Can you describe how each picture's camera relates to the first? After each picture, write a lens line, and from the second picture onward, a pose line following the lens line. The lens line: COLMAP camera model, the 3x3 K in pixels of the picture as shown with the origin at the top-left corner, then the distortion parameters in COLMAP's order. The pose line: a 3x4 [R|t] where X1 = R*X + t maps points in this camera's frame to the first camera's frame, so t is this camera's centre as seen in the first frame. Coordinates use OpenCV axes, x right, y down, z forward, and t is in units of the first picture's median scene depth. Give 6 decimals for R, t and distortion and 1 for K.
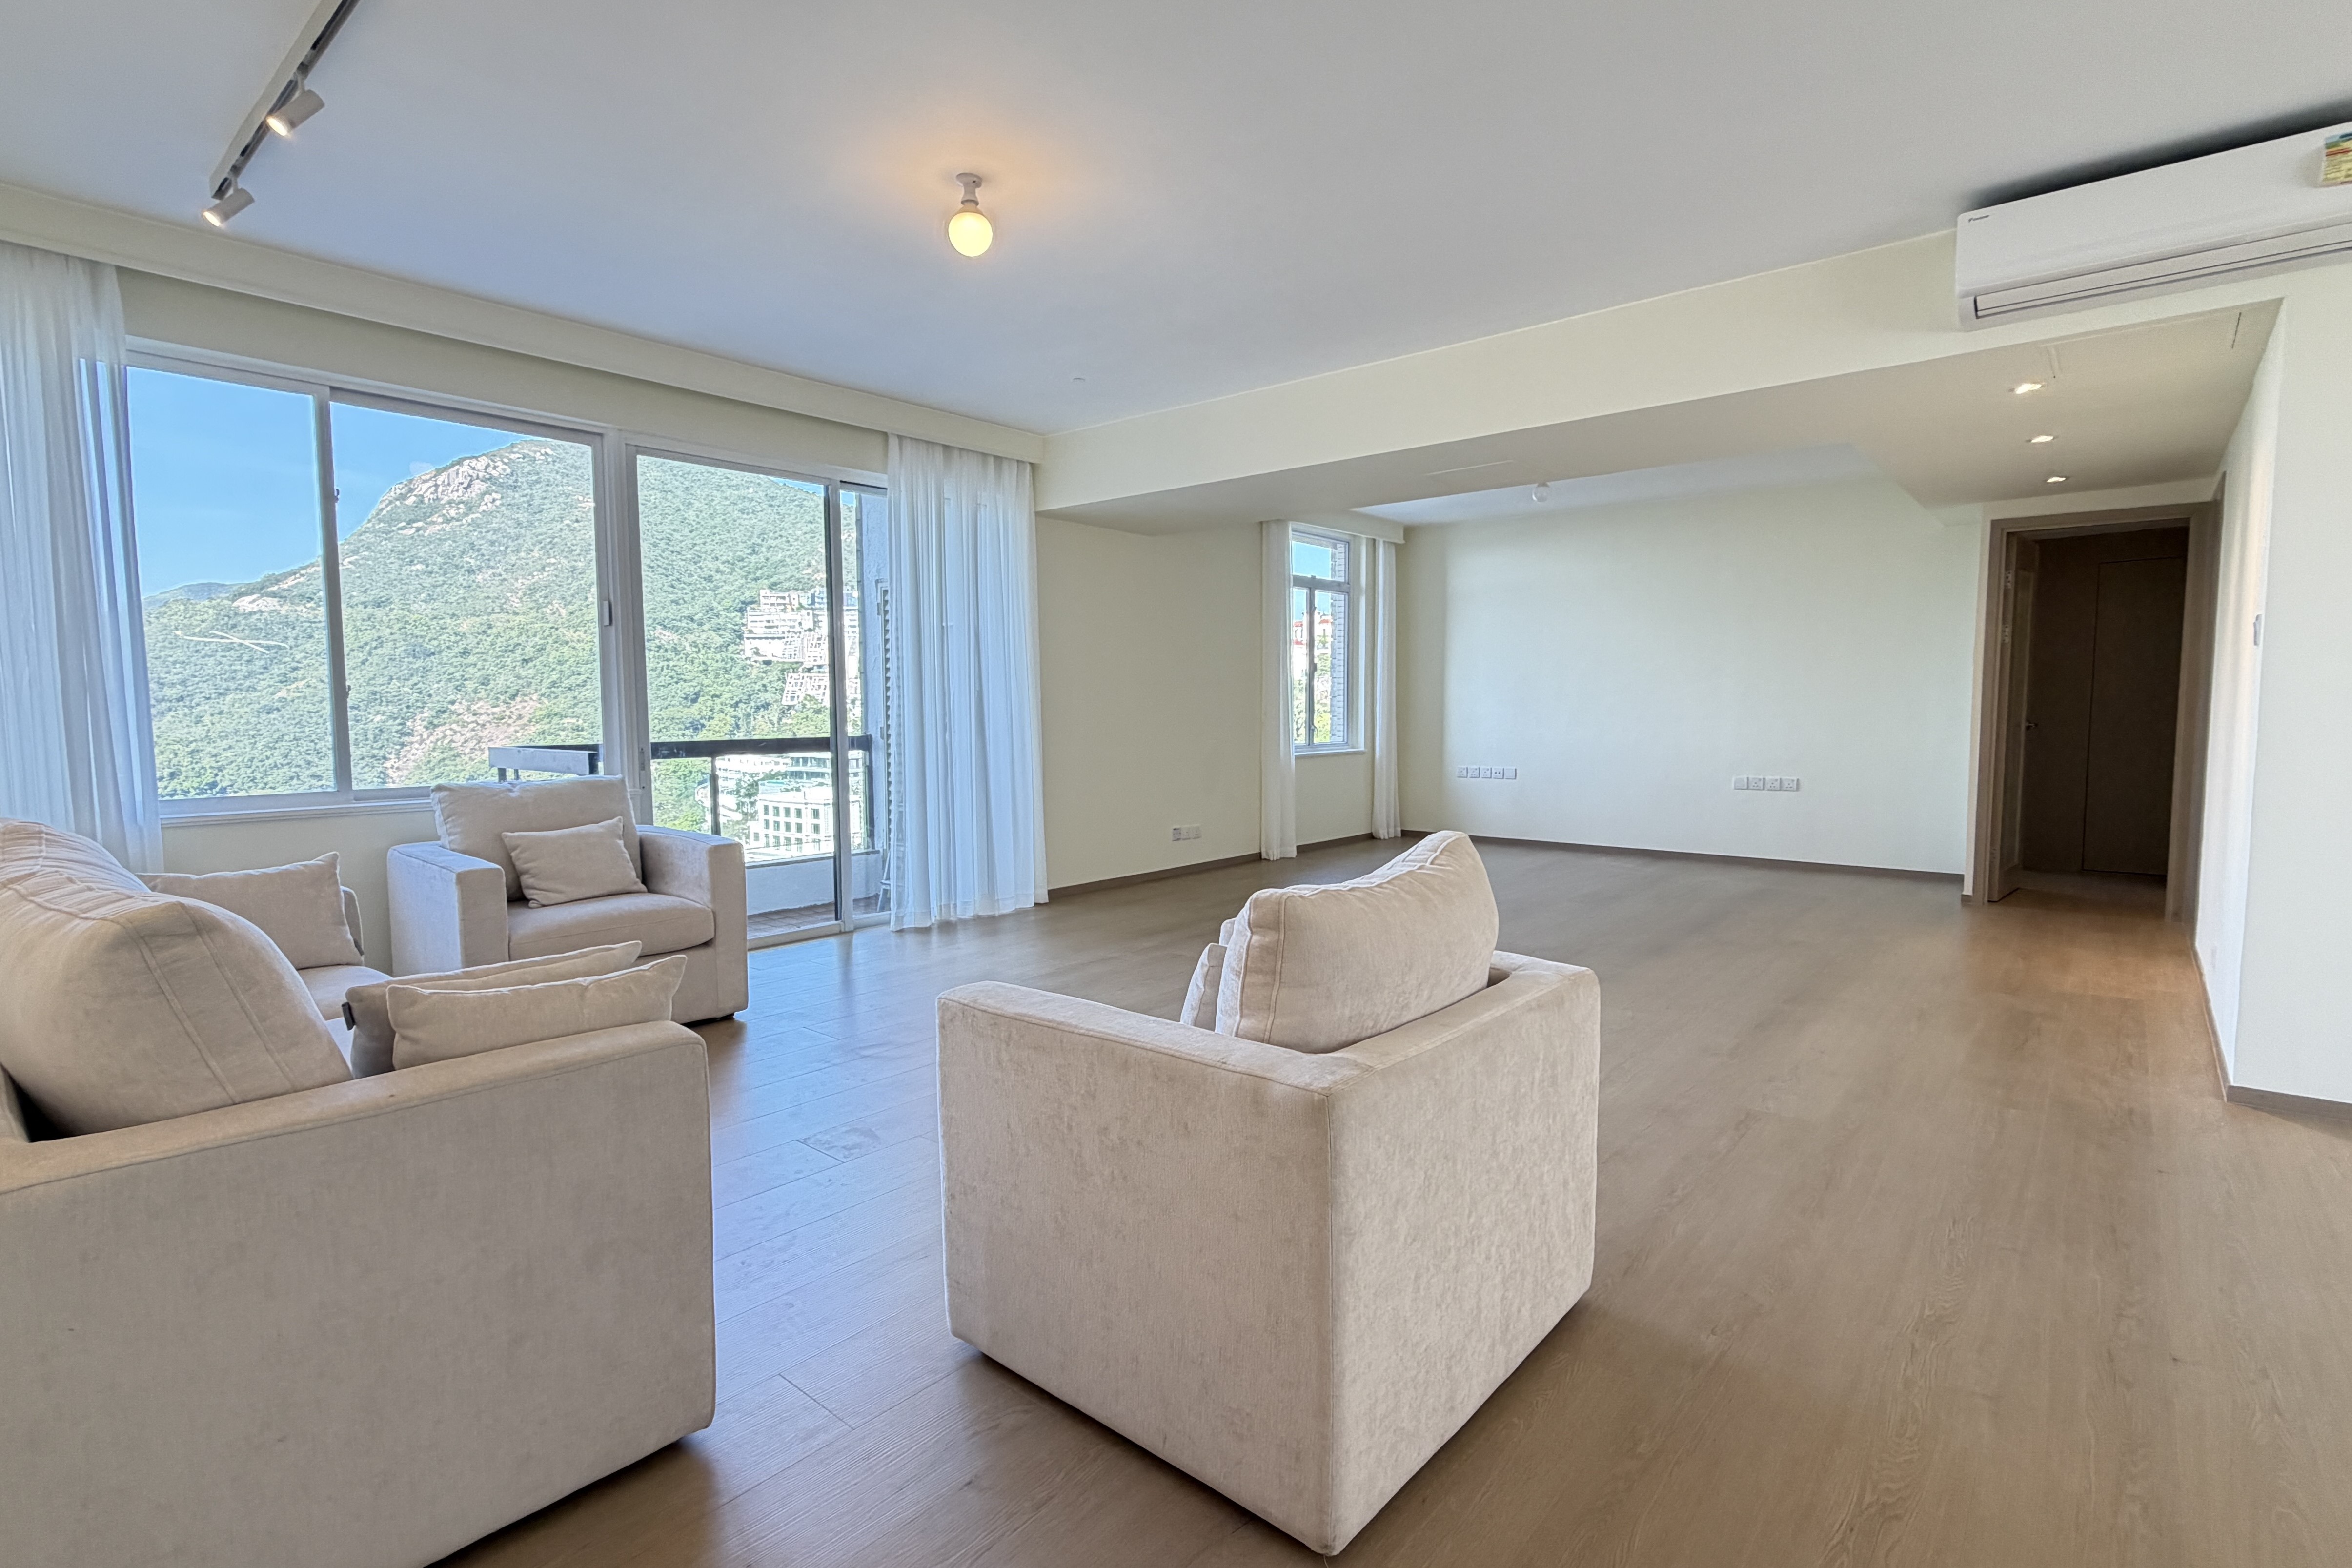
lens RADIAL K [[1111.5, 0, 1169.4], [0, 1111.5, 784.8], [0, 0, 1]] dist [0.000893, -0.001090]
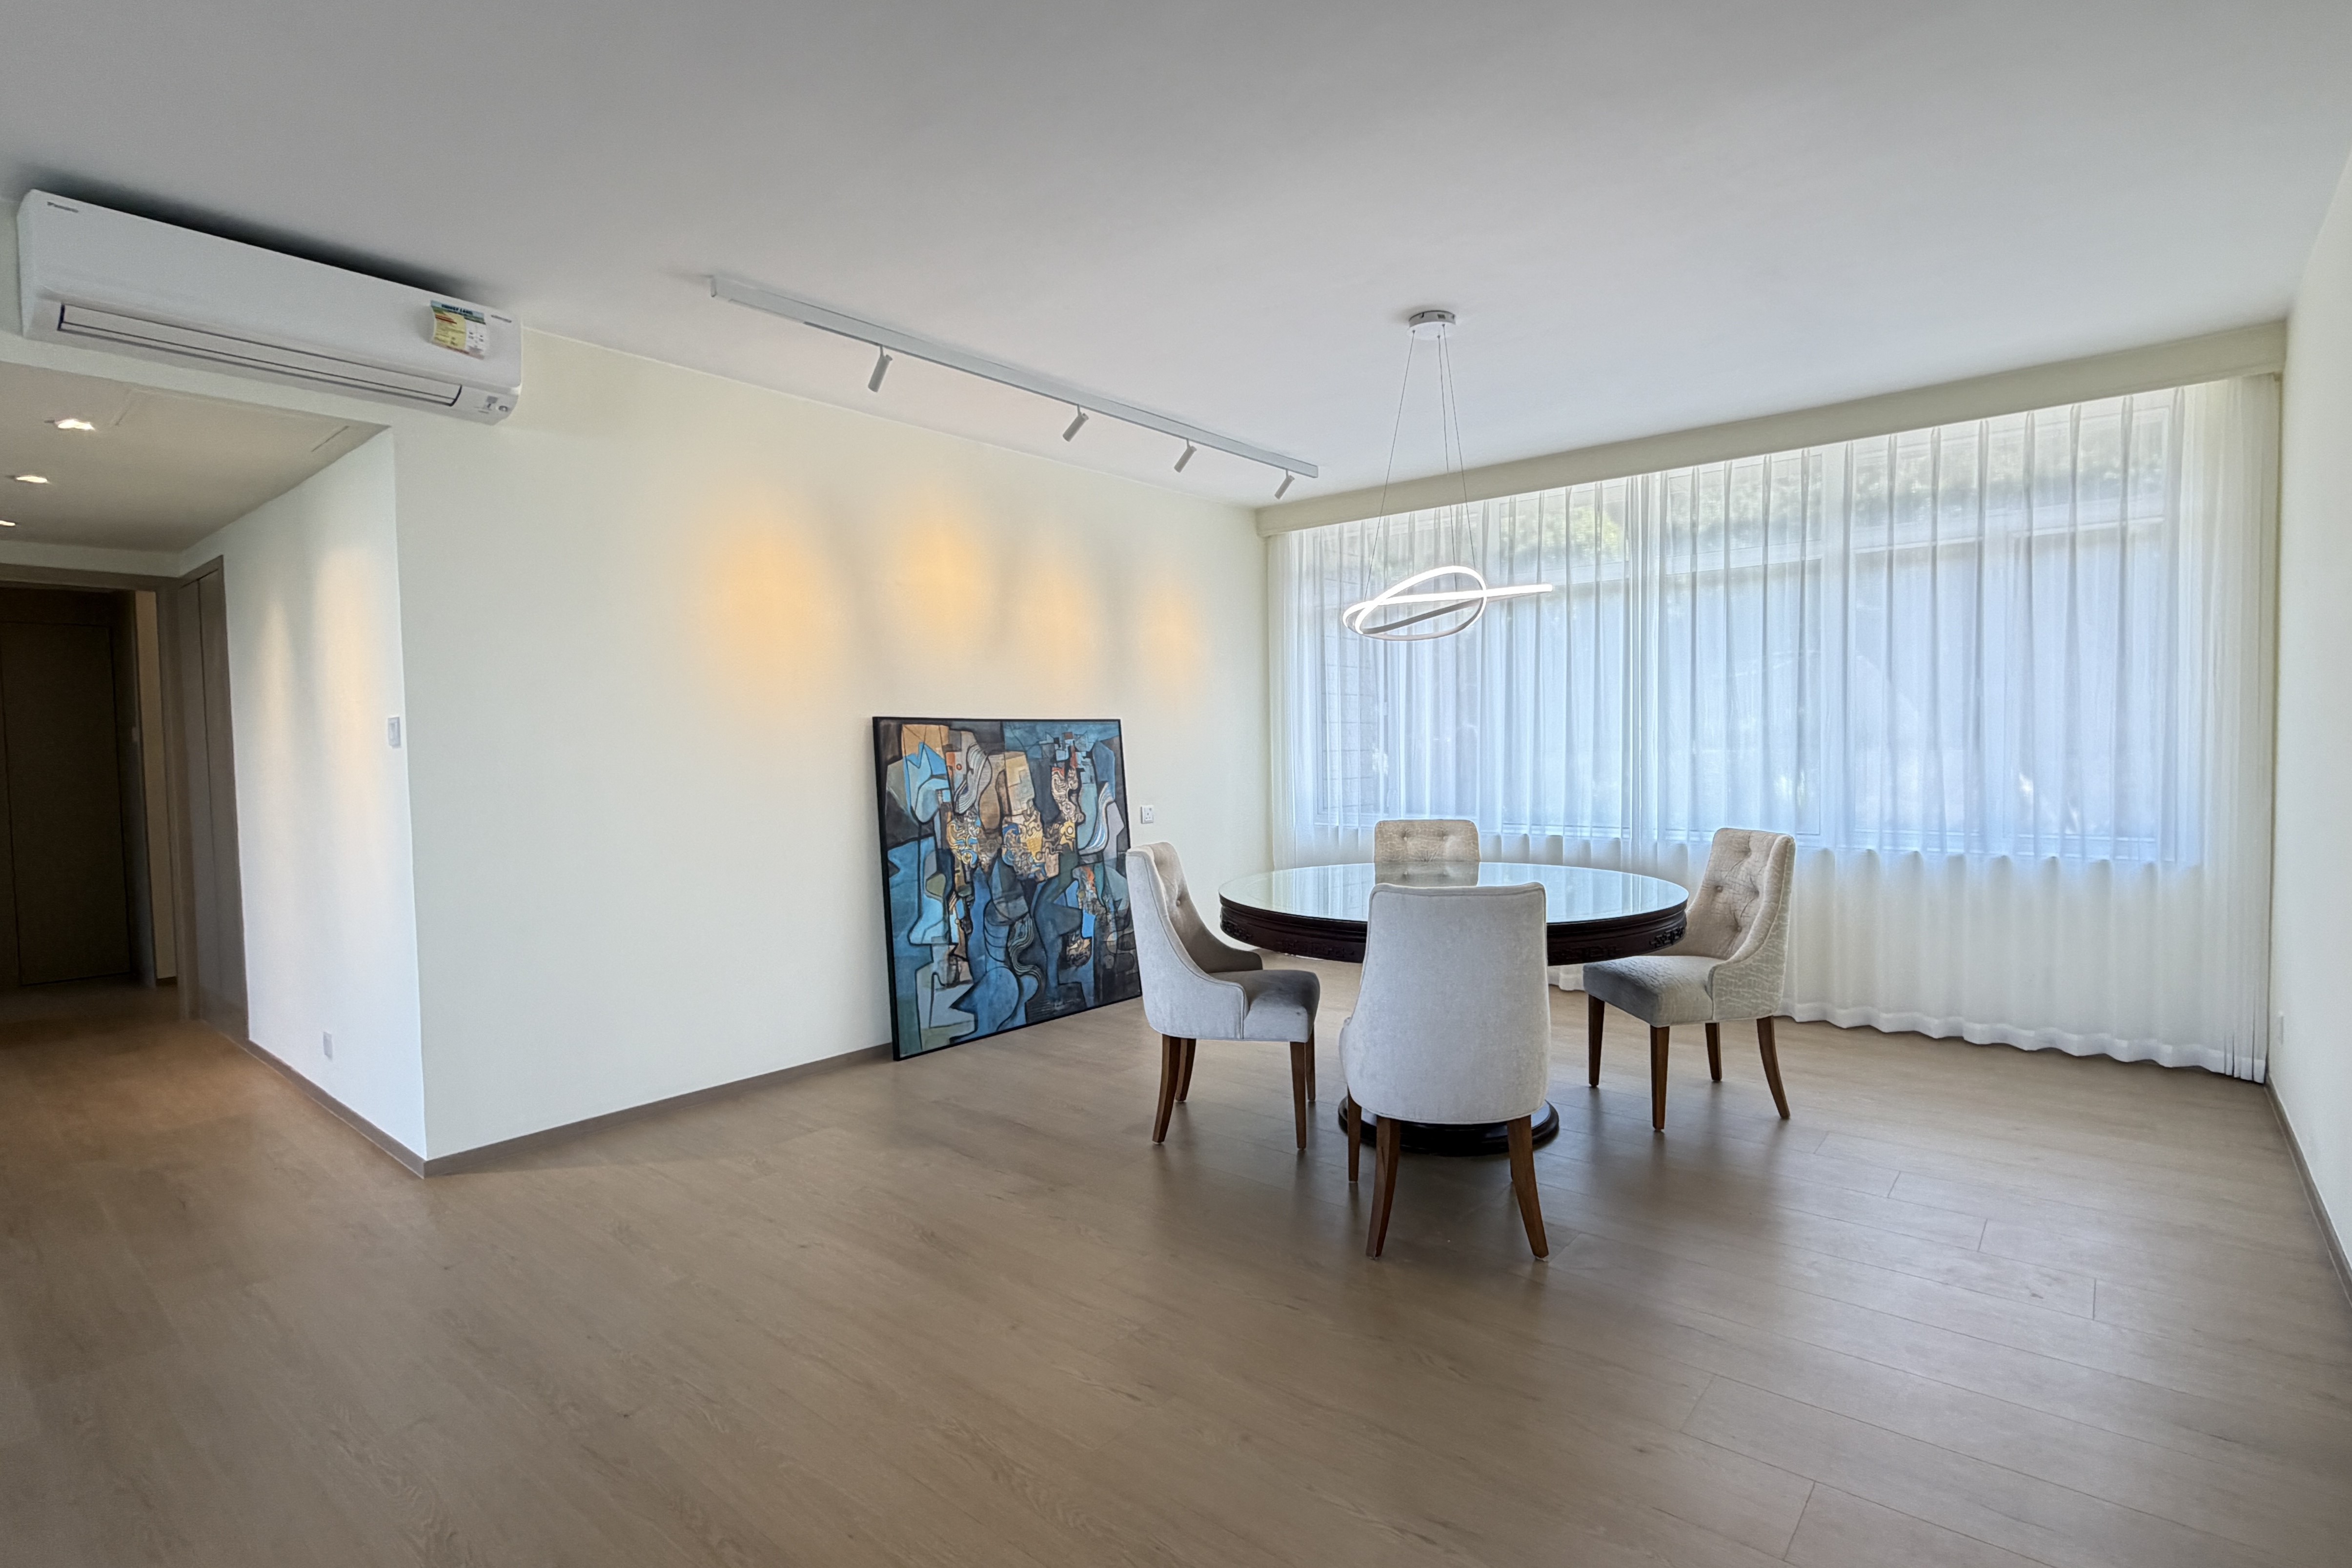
lens RADIAL K [[1111.5, 0, 1261.6], [0, 1111.5, 783.8], [0, 0, 1]] dist [0.000893, -0.001090]
pose [[-0.051900, -0.034510, 0.998056, -0.103256], [0.087941, 0.995362, 0.038990, -0.047176], [-0.994773, 0.089794, -0.048624, 0.189630]]
